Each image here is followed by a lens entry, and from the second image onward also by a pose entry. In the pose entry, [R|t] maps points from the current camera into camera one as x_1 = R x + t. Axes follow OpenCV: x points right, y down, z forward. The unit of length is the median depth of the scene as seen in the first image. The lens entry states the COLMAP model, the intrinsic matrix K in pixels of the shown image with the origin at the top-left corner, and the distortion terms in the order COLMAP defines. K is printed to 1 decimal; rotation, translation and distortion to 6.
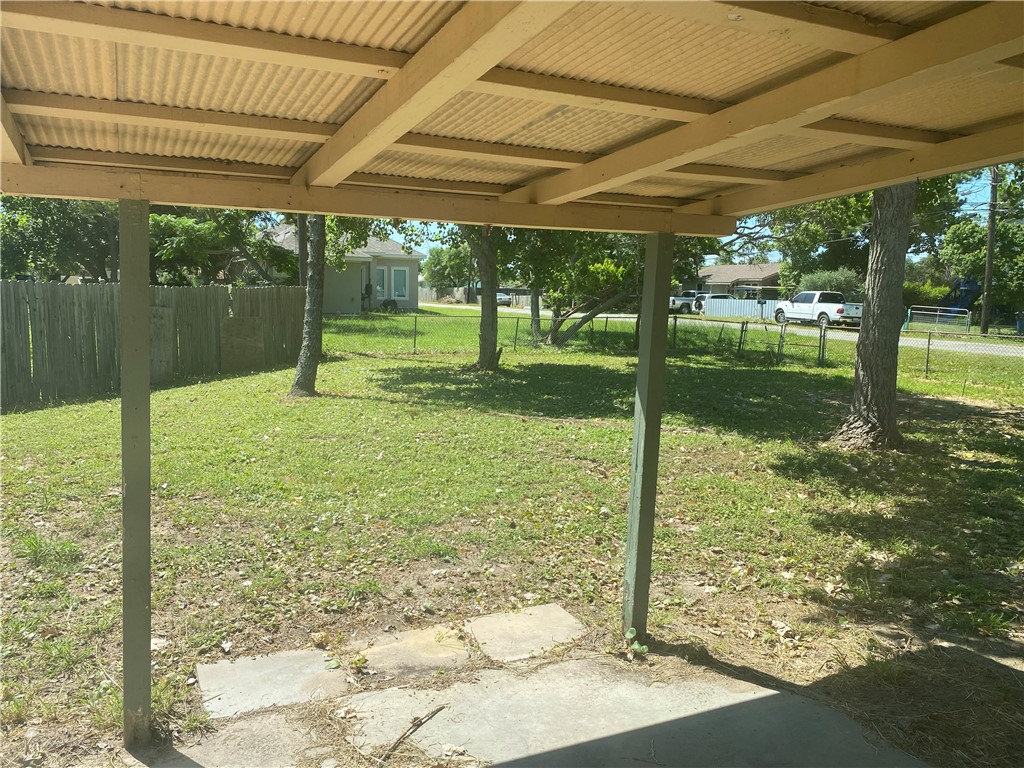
lens RADIAL K [[808.0, 0, 510.8], [0, 808.0, 380.5], [0, 0, 1]] dist [-0.050094, 0.009614]
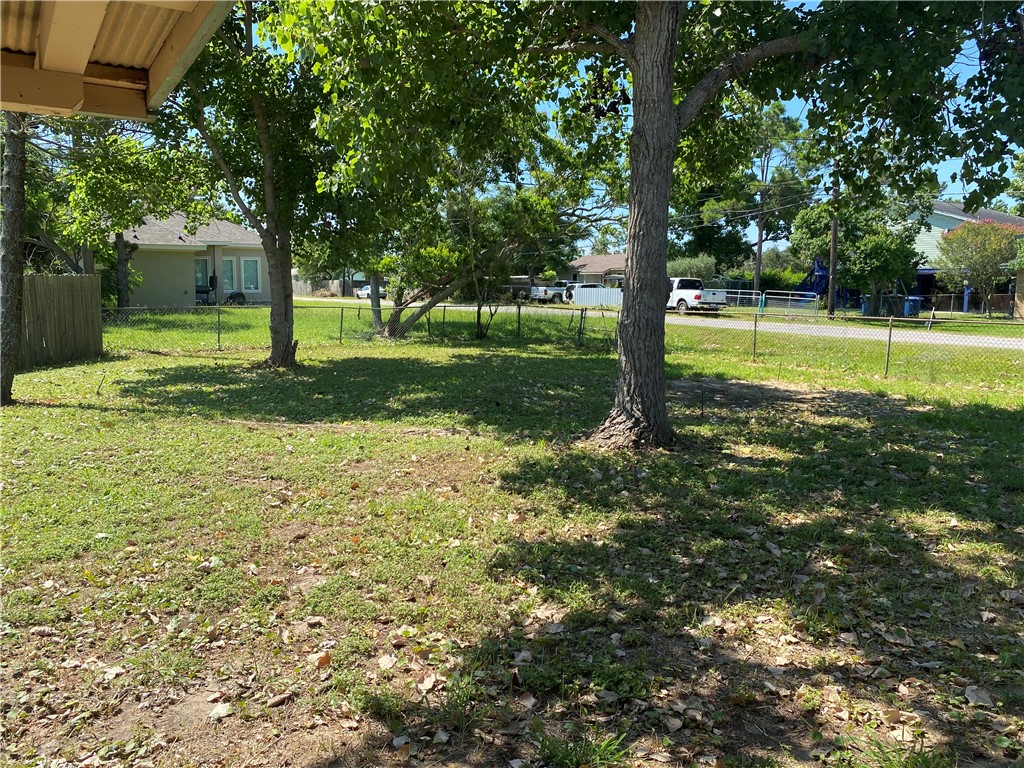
lens RADIAL K [[787.8, 0, 573.0], [0, 787.8, 386.3], [0, 0, 1]] dist [0.014850, -0.001416]
pose [[0.981441, -0.033732, 0.188772, 0.094732], [0.030507, 0.999335, 0.019965, 0.000661], [-0.189320, -0.013836, 0.981818, 0.079225]]
